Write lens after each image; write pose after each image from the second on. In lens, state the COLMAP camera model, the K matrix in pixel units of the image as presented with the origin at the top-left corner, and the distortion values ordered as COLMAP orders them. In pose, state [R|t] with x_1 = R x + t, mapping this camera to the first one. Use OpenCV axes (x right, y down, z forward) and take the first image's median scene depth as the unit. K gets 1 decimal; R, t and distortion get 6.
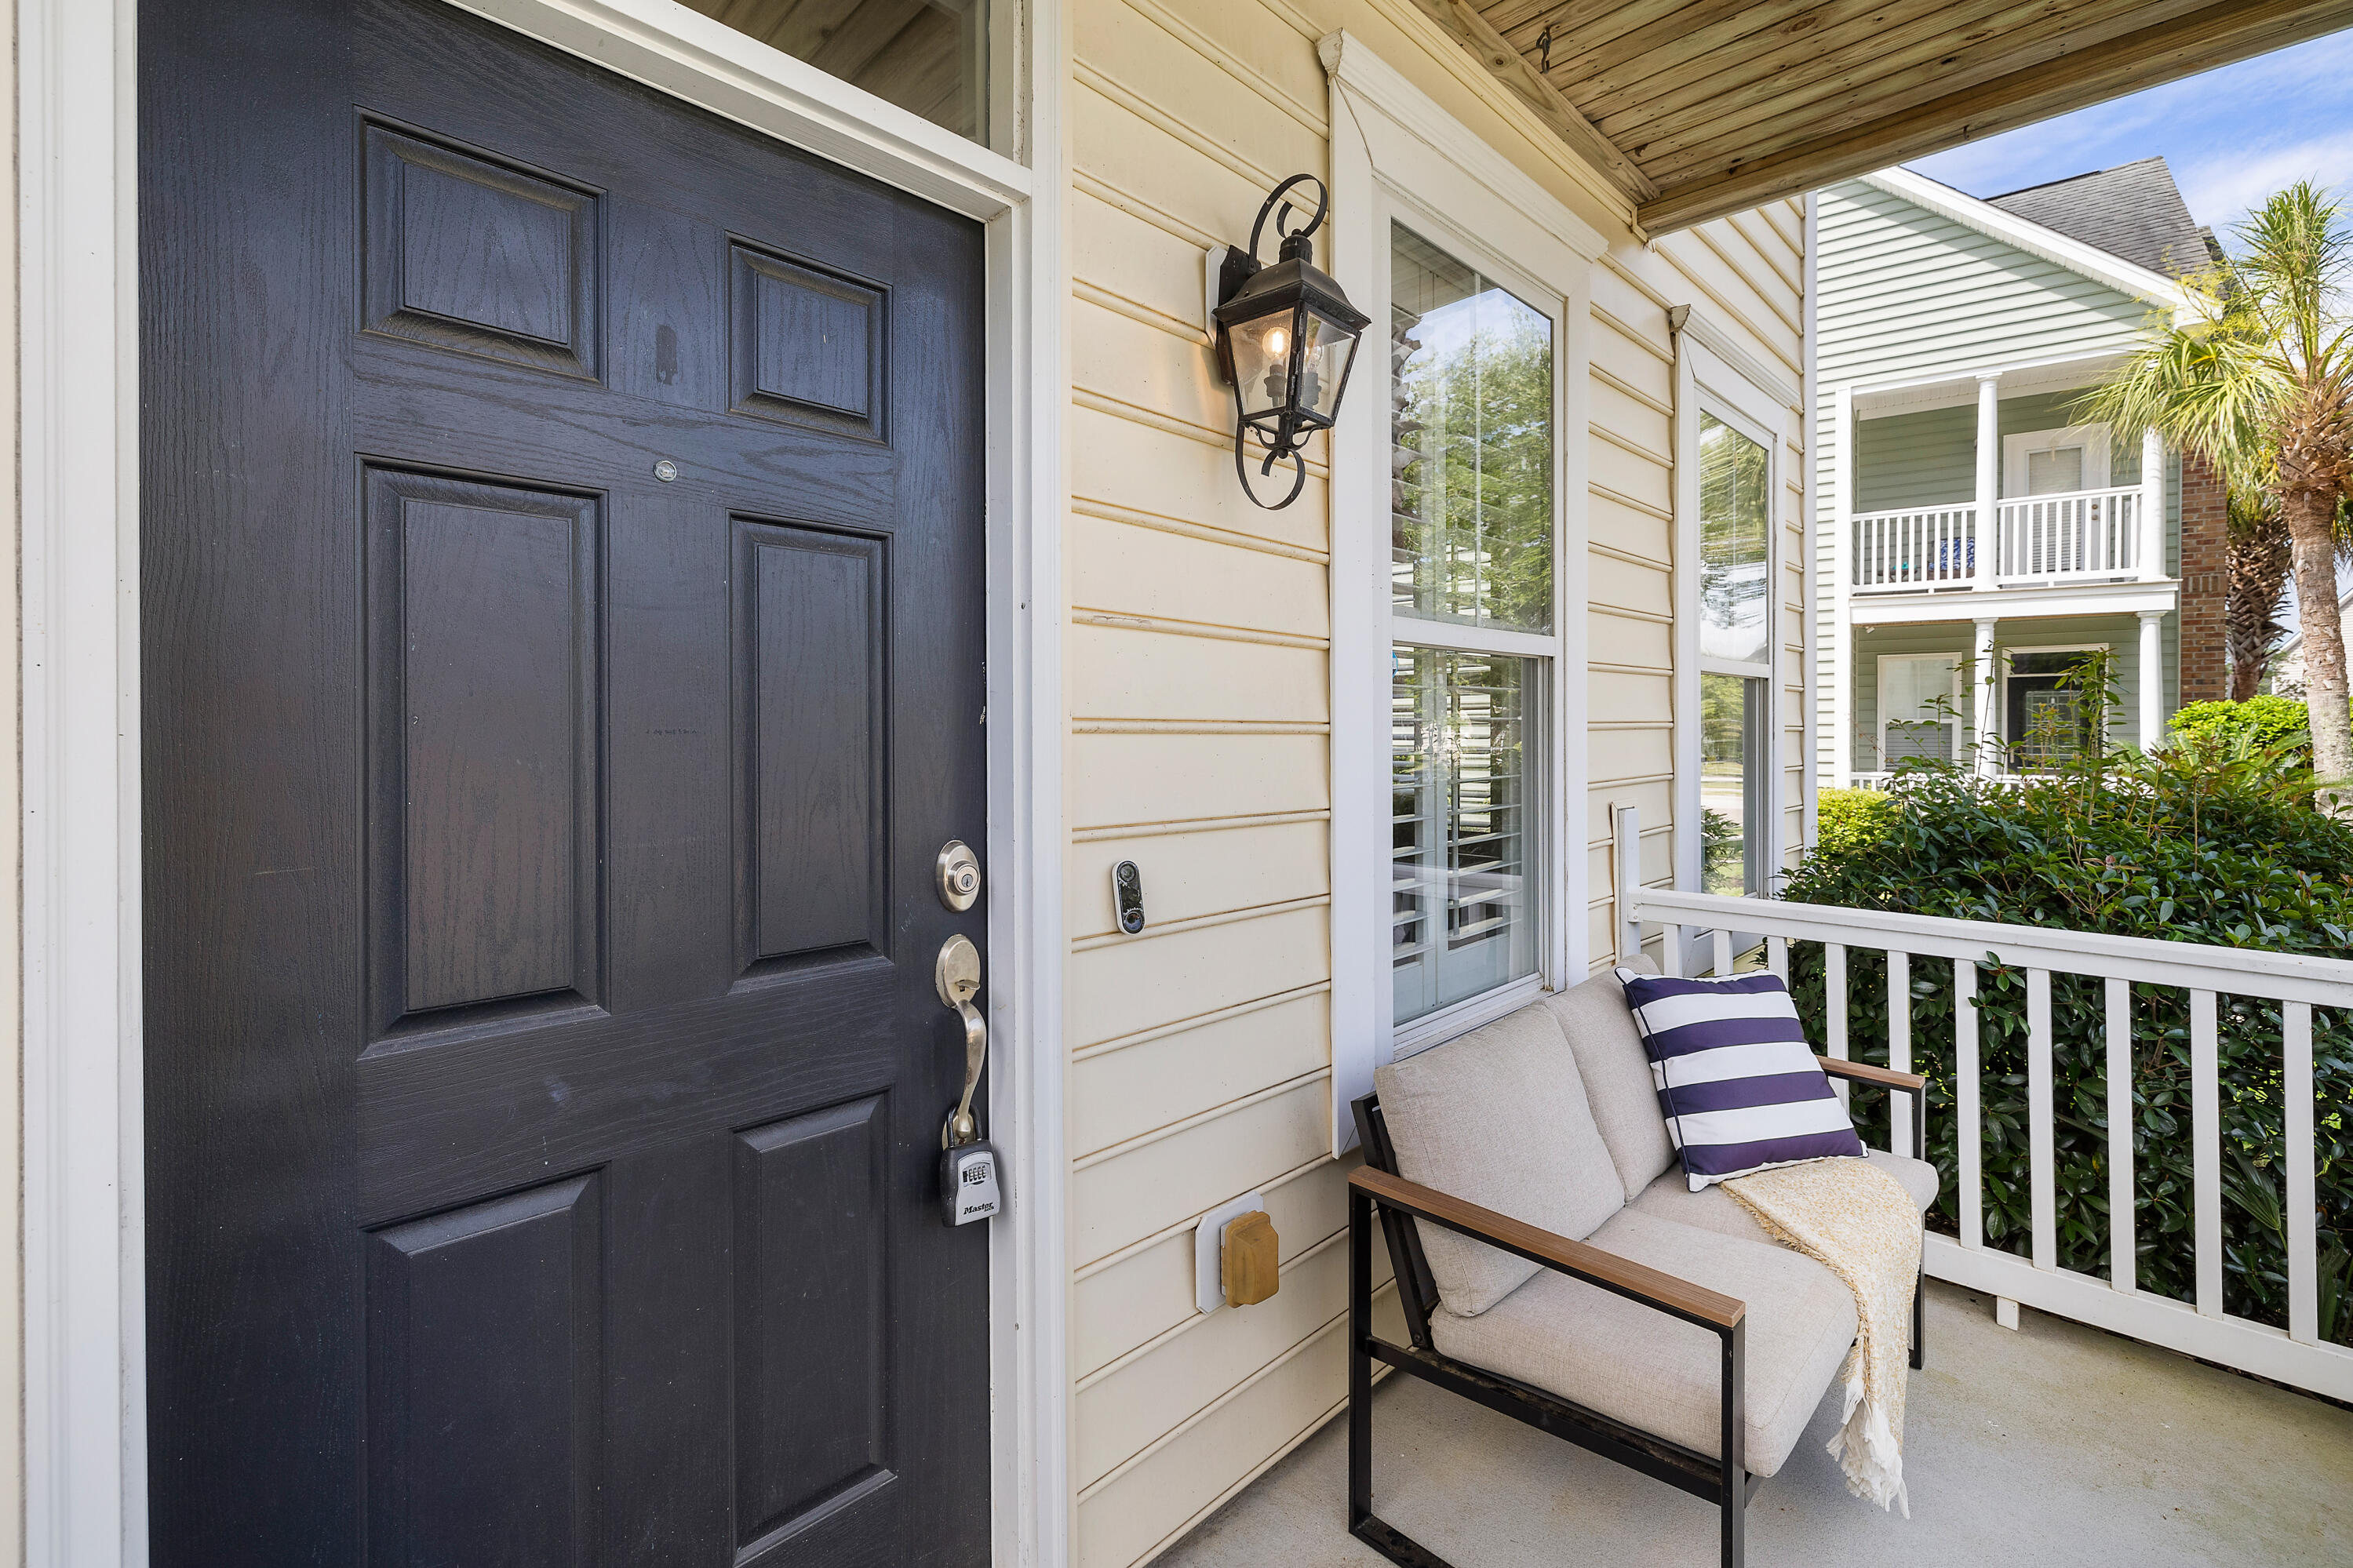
lens RADIAL K [[1028.5, 0, 1179.0], [0, 1028.5, 728.2], [0, 0, 1]] dist [0.000284, 0.000058]
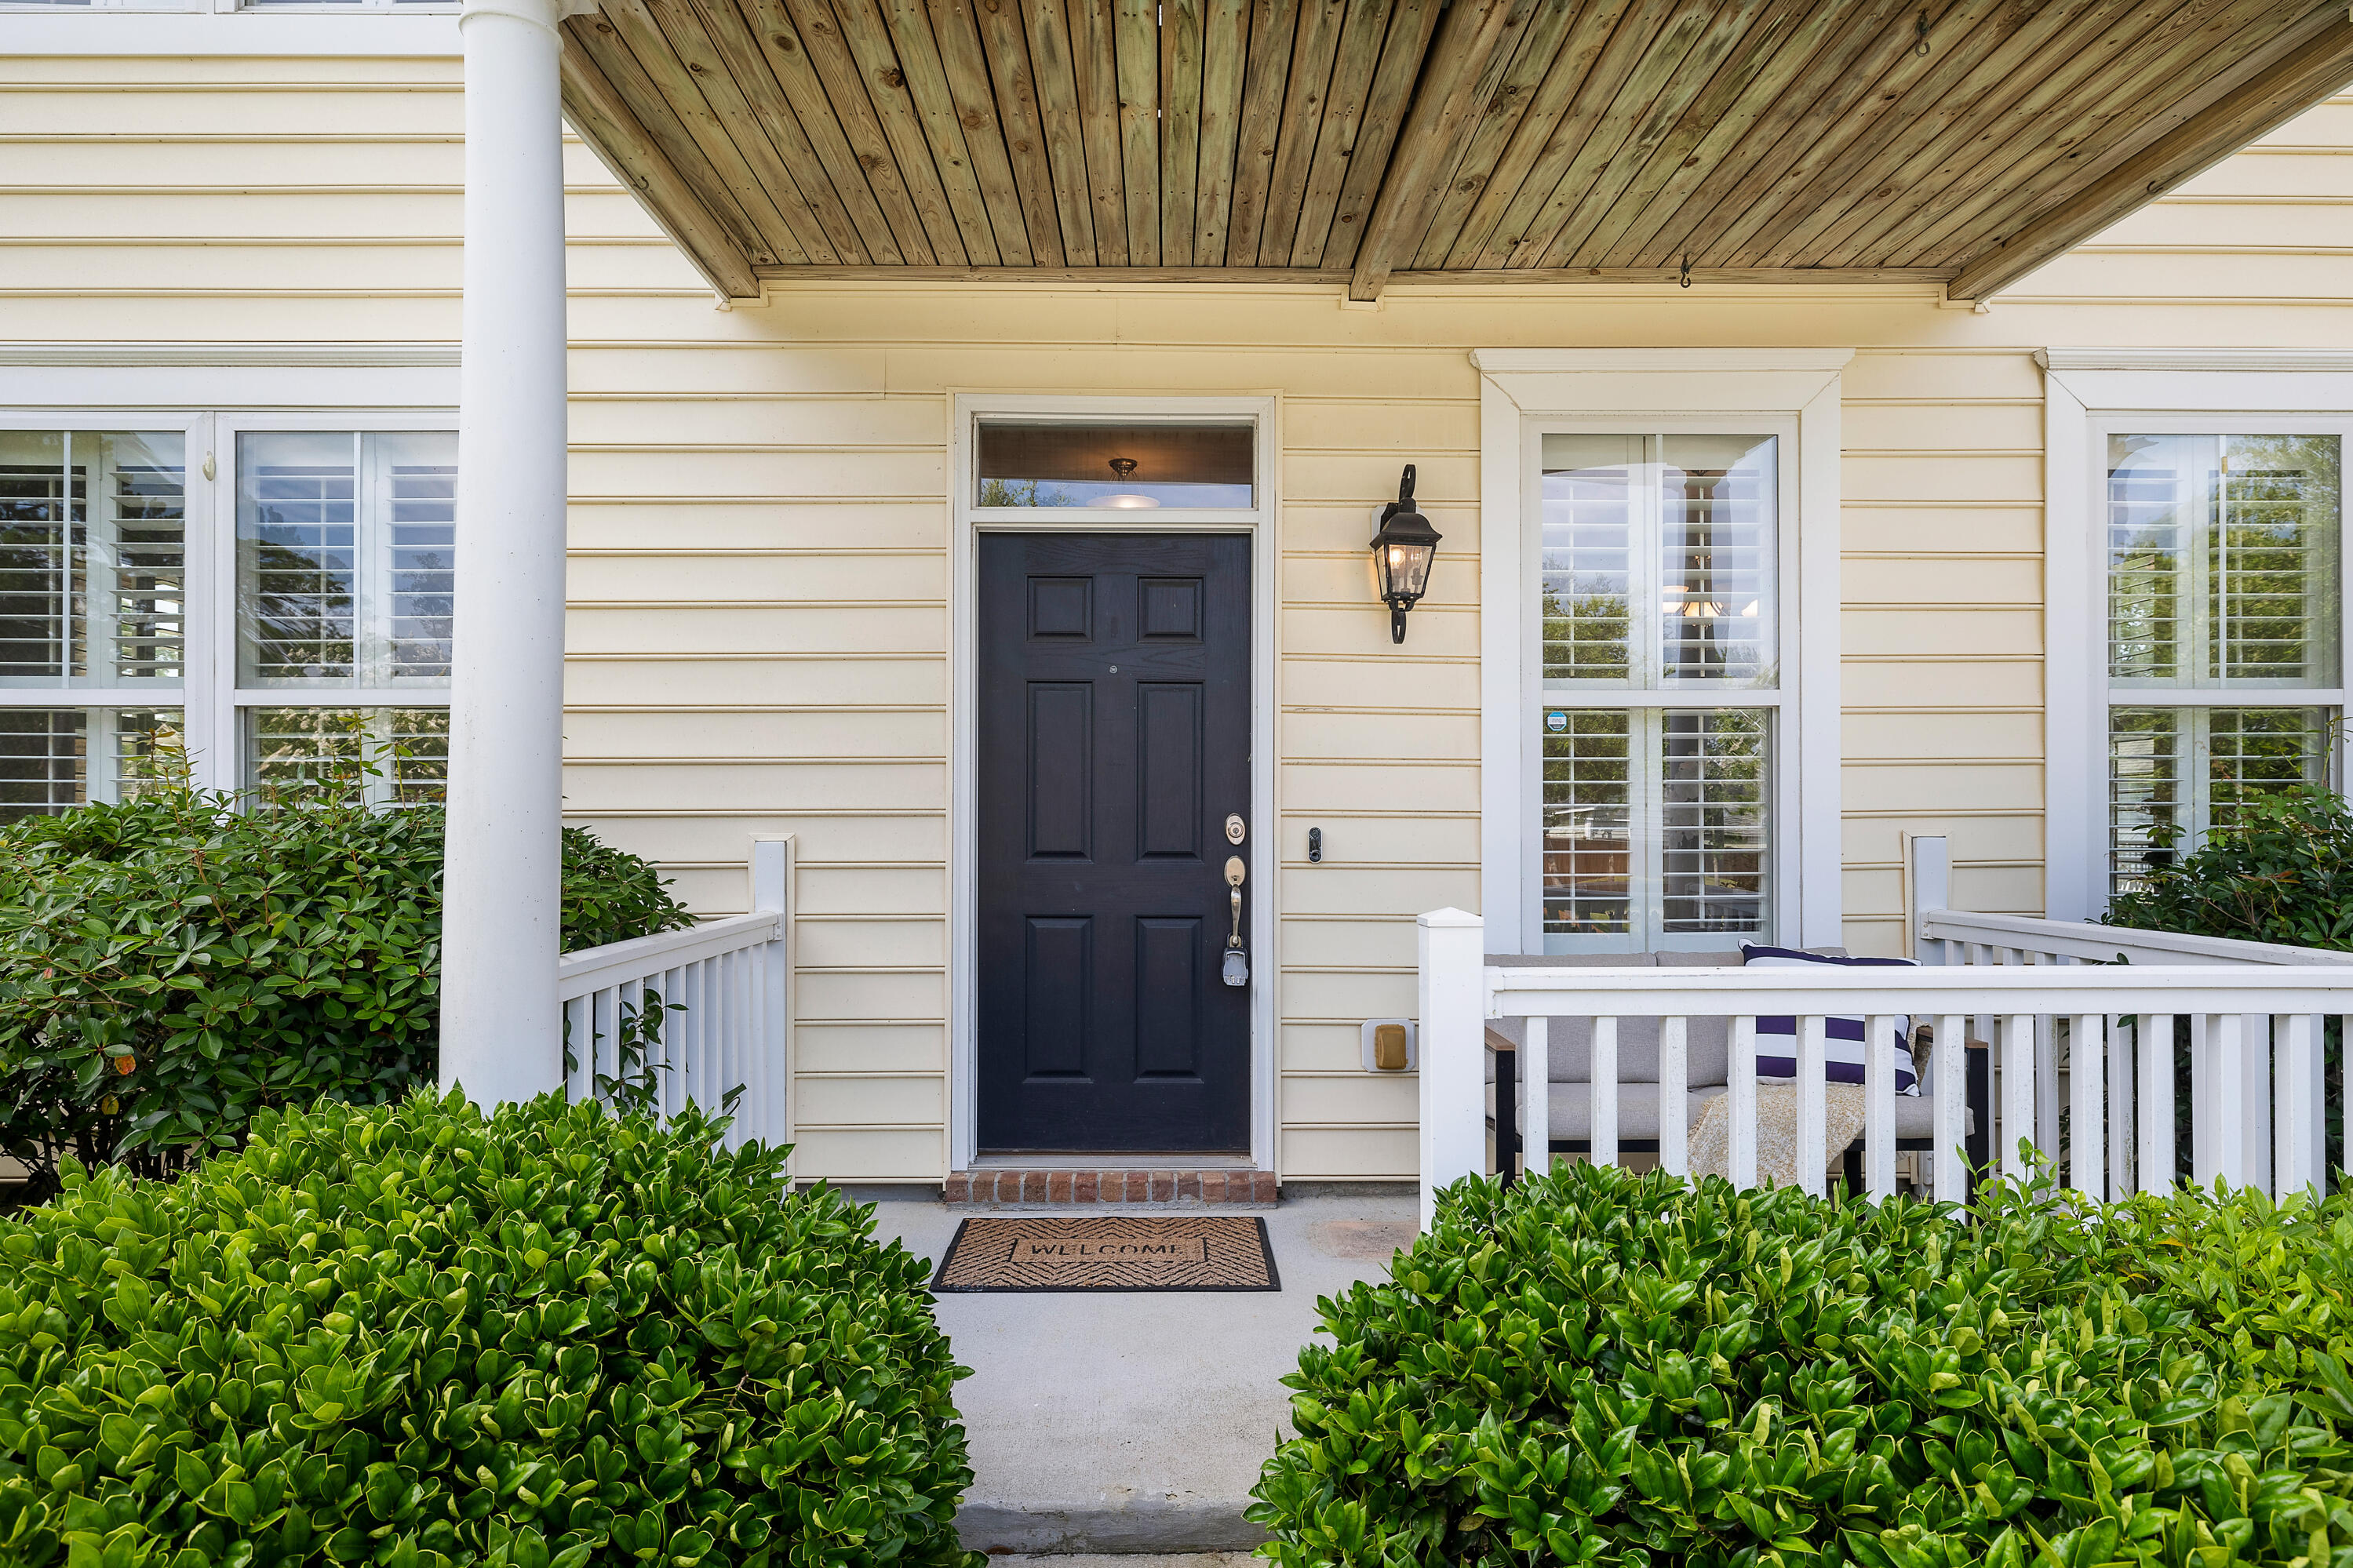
lens RADIAL K [[1306.8, 0, 1176.5], [0, 1306.8, 784.0], [0, 0, 1]] dist [-0.002481, -0.000299]
pose [[0.706228, -0.012462, -0.707875, 1.556411], [-0.002816, 0.999788, -0.020410, 0.094285], [0.707979, 0.016407, 0.706043, -0.999644]]
